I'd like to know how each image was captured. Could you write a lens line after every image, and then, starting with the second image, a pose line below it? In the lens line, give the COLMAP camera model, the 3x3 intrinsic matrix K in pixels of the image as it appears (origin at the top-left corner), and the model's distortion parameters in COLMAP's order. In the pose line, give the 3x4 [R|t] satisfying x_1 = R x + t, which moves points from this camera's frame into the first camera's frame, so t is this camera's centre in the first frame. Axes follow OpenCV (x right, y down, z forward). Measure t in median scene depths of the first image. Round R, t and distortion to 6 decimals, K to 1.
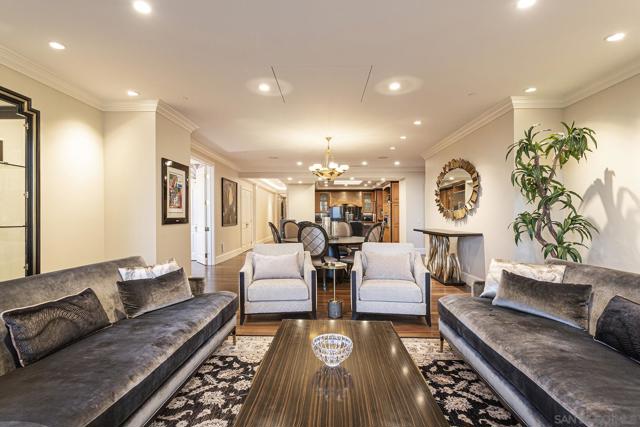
lens RADIAL K [[309.9, 0, 320.0], [0, 309.9, 213.5], [0, 0, 1]] dist [0.018770, 0.001228]
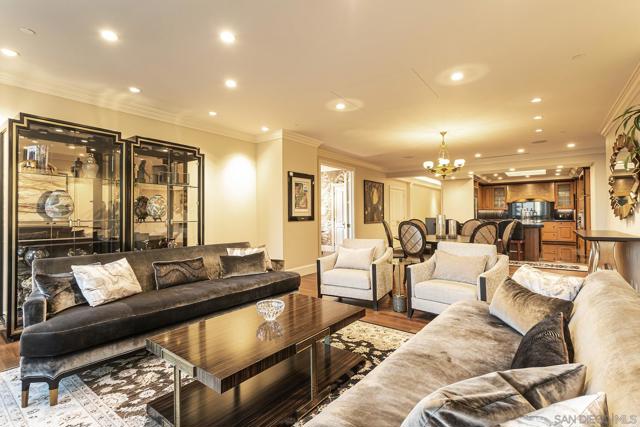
lens RADIAL K [[309.9, 0, 320.0], [0, 309.9, 213.5], [0, 0, 1]] dist [0.018770, 0.001228]
pose [[0.813500, -0.004027, -0.581551, 0.353966], [0.008807, 0.999947, 0.005396, -0.003186], [0.581498, -0.009511, 0.813492, -0.007699]]
